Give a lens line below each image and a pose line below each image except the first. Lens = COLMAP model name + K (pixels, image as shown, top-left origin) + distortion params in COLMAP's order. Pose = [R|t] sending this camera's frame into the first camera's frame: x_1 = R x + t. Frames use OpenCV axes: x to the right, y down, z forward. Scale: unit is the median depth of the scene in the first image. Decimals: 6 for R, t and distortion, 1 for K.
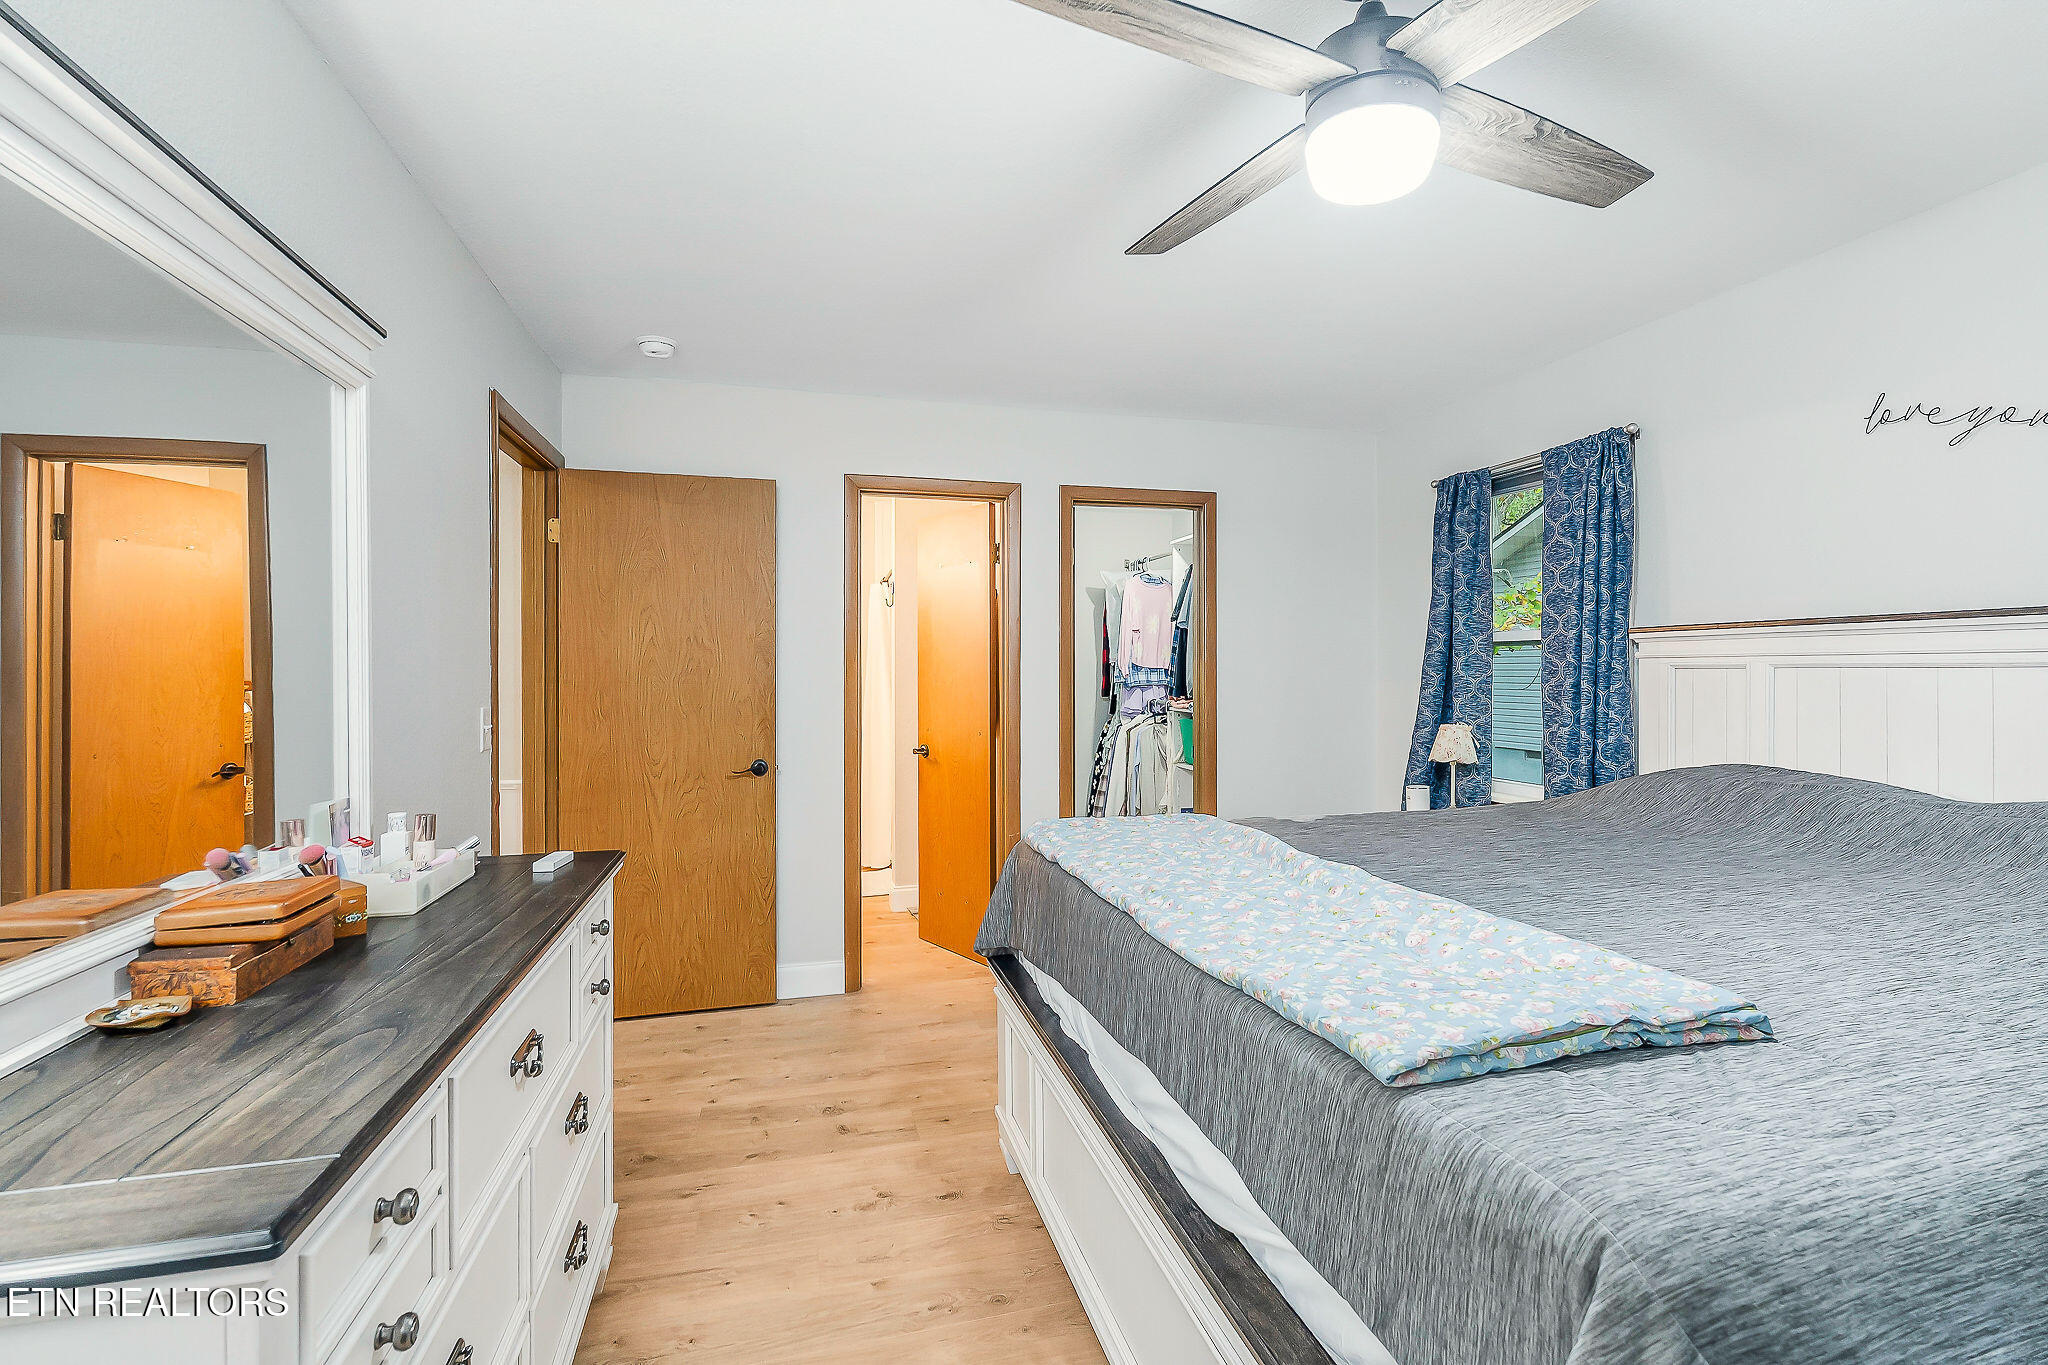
lens RADIAL K [[929.5, 0, 1024.0], [0, 929.5, 682.5], [0, 0, 1]] dist [-0.000285, -0.000061]
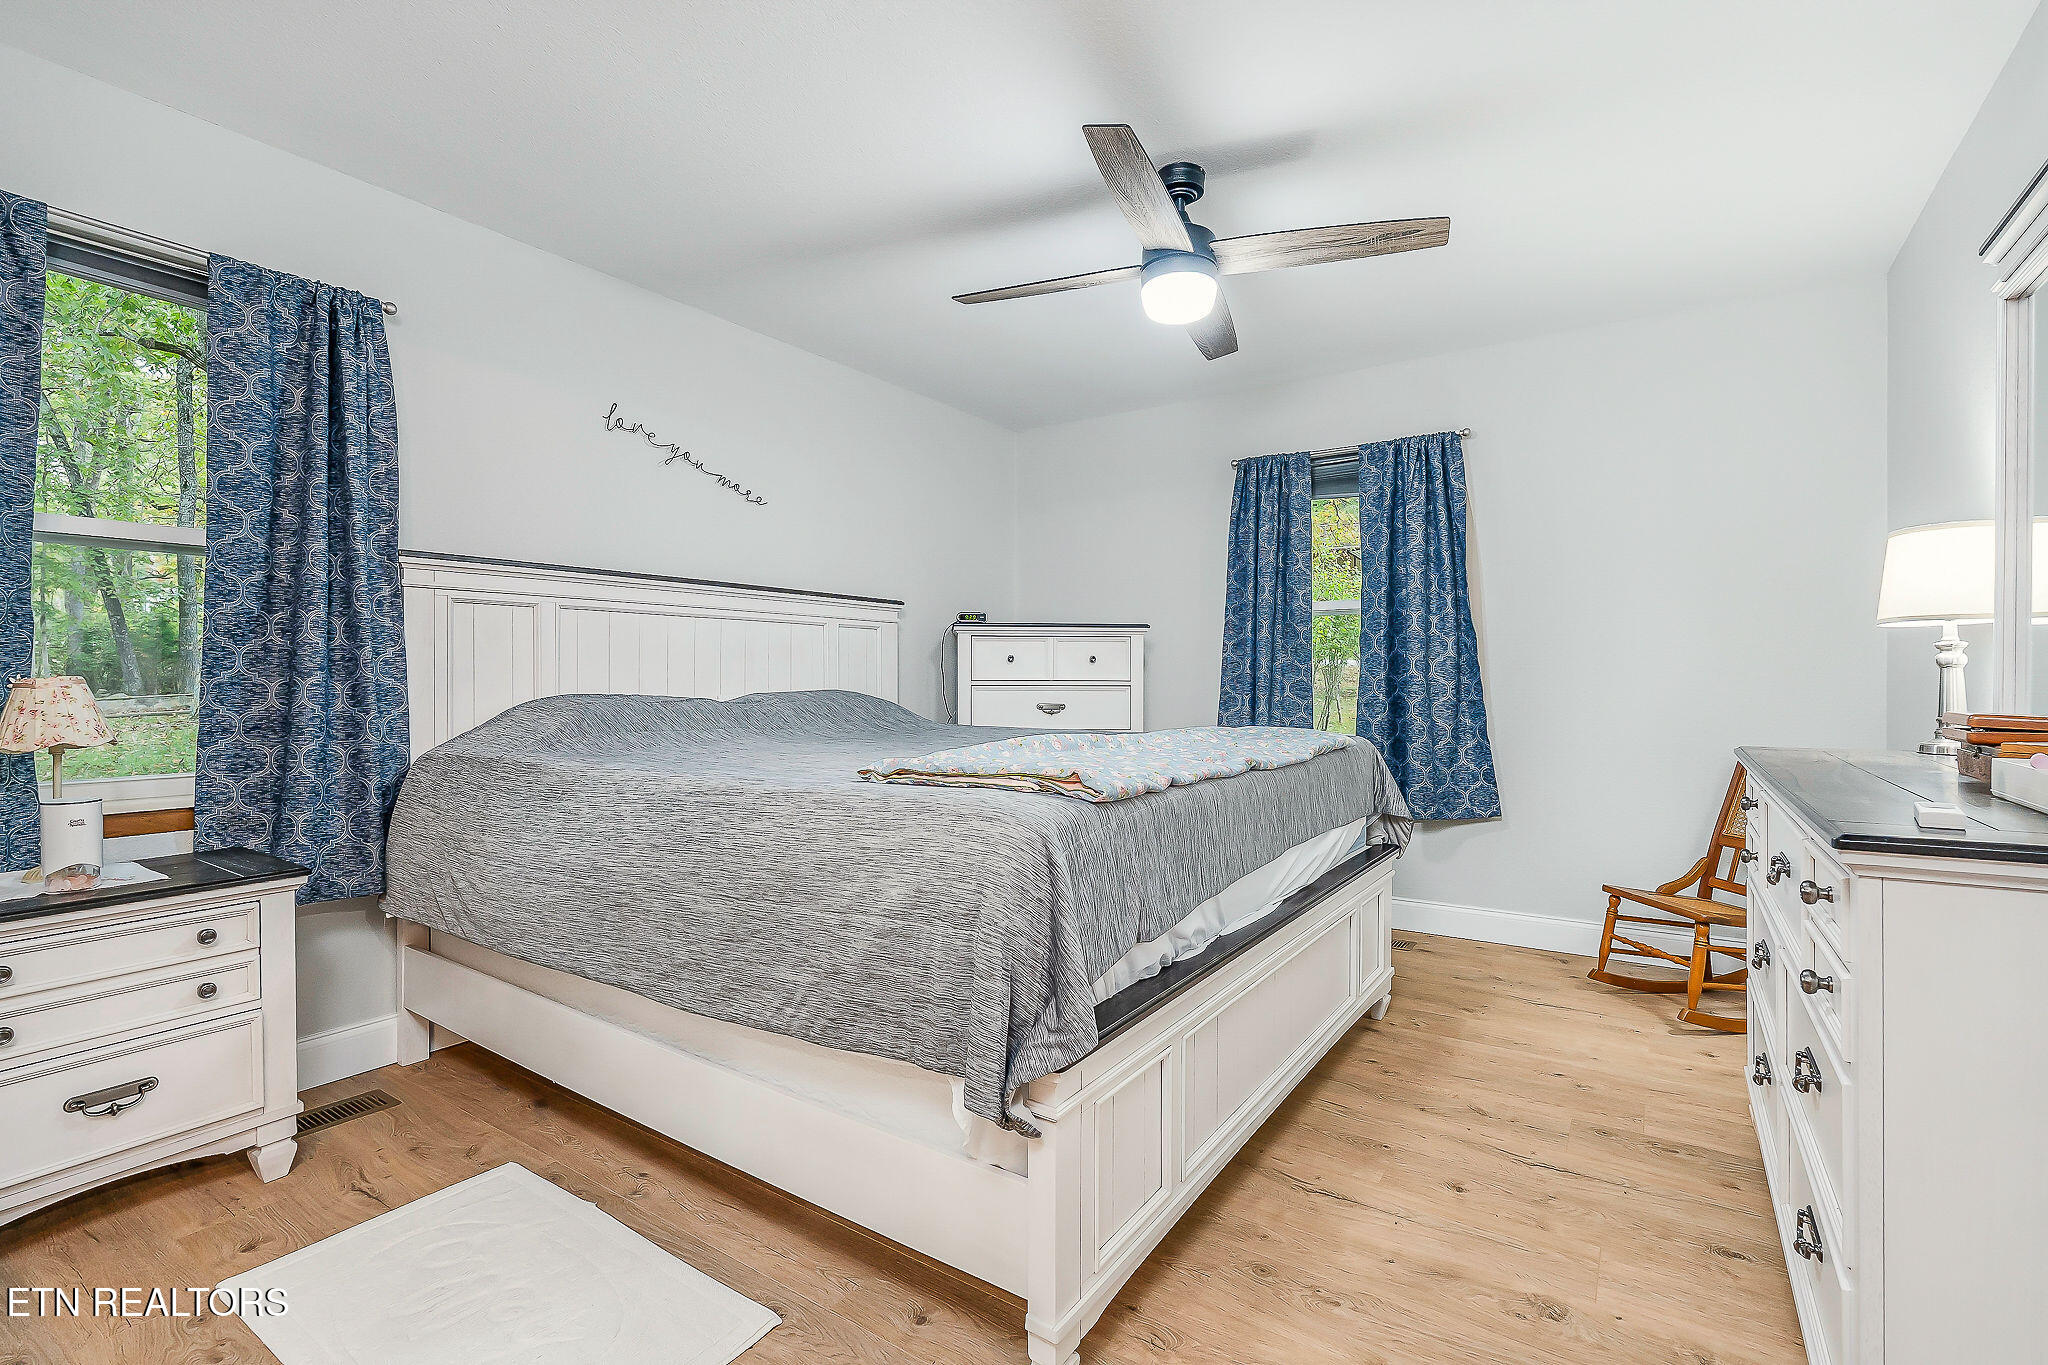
lens RADIAL K [[929.5, 0, 1024.0], [0, 929.5, 682.5], [0, 0, 1]] dist [-0.000285, -0.000061]
pose [[-0.662165, -0.007043, 0.749325, -0.445507], [0.005594, 0.999882, 0.014341, 0.066956], [-0.749337, 0.013687, -0.662048, 1.440261]]
